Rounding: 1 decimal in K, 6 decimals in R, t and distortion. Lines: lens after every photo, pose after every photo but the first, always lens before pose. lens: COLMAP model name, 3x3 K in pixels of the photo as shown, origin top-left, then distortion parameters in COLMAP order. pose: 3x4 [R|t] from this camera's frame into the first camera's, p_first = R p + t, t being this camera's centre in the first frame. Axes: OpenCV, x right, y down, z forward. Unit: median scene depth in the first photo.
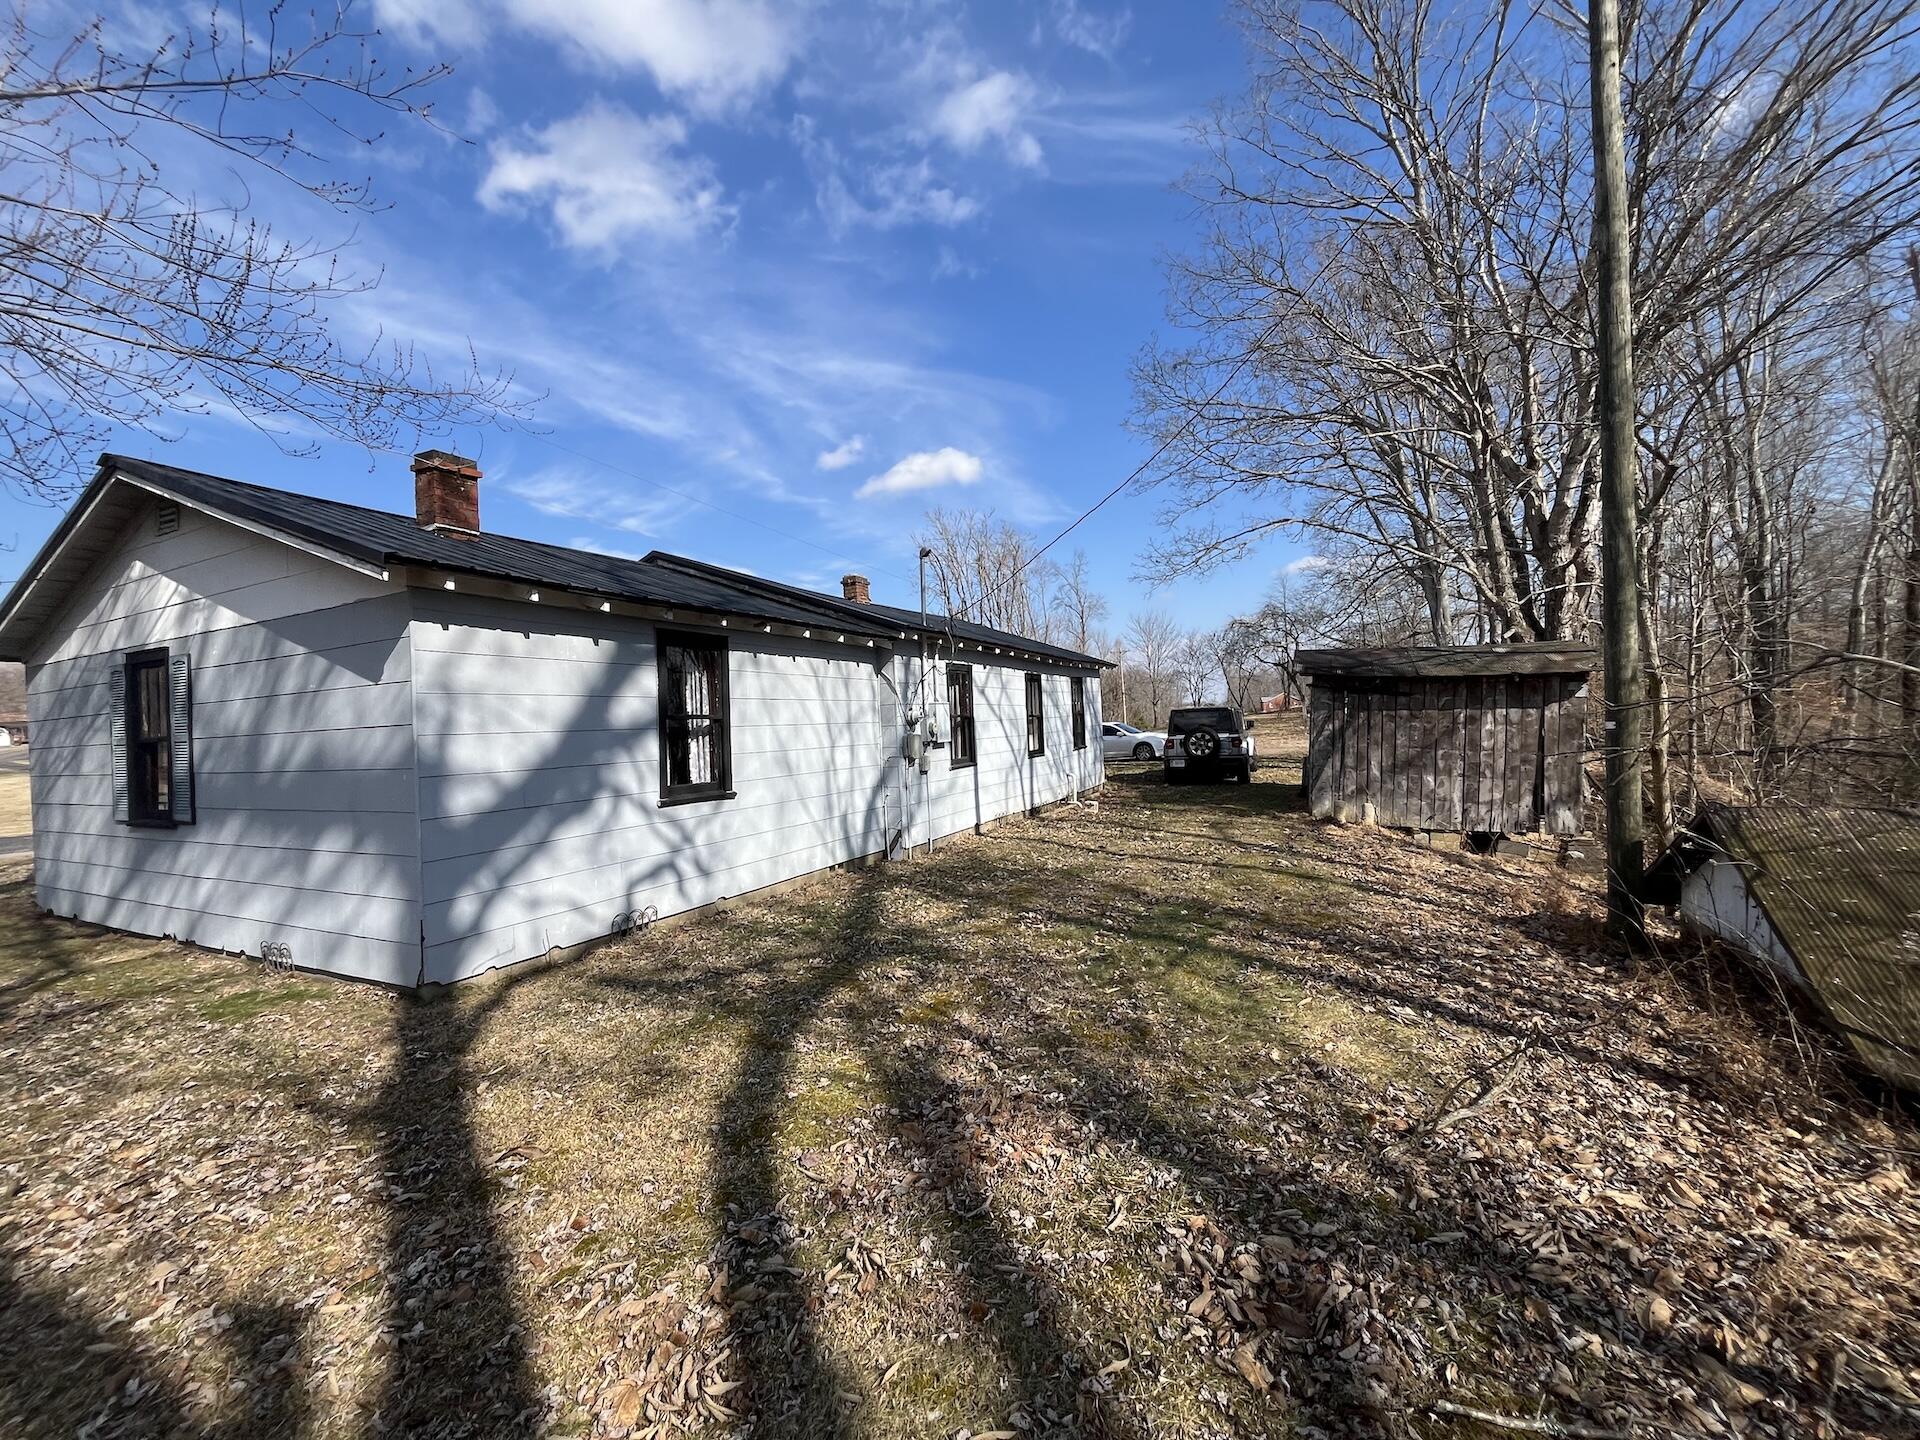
lens RADIAL K [[789.4, 0, 960.0], [0, 789.4, 720.0], [0, 0, 1]] dist [-0.001116, -0.000105]
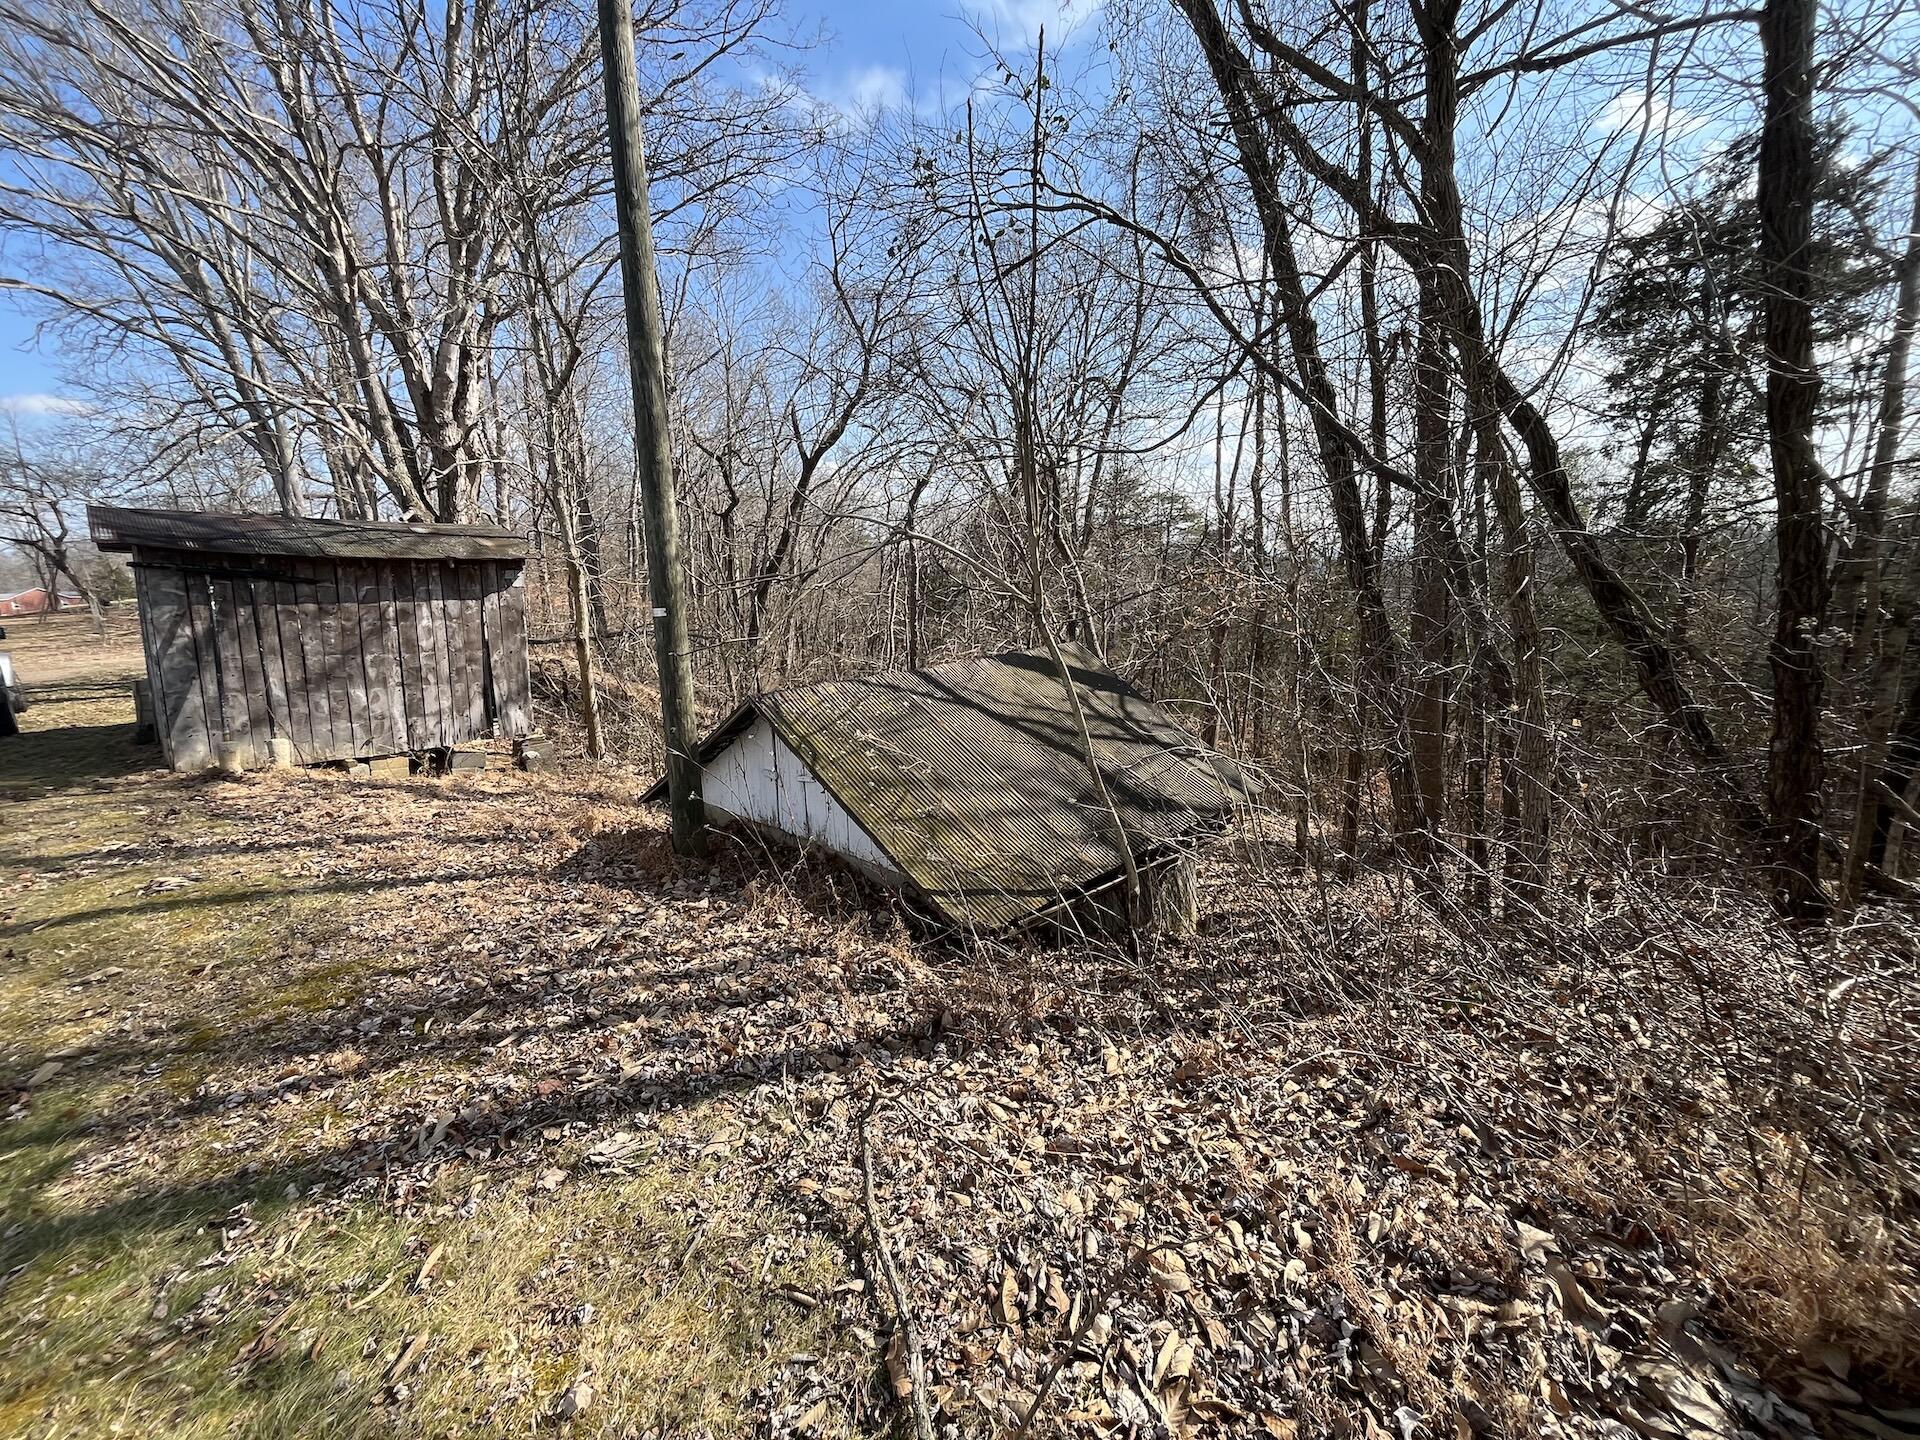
lens RADIAL K [[789.4, 0, 960.0], [0, 789.4, 720.0], [0, 0, 1]] dist [-0.001116, -0.000105]
pose [[0.317990, -0.149867, 0.936174, 0.057239], [0.027616, 0.988473, 0.148859, 0.001948], [-0.947692, -0.021482, 0.318463, 0.200417]]
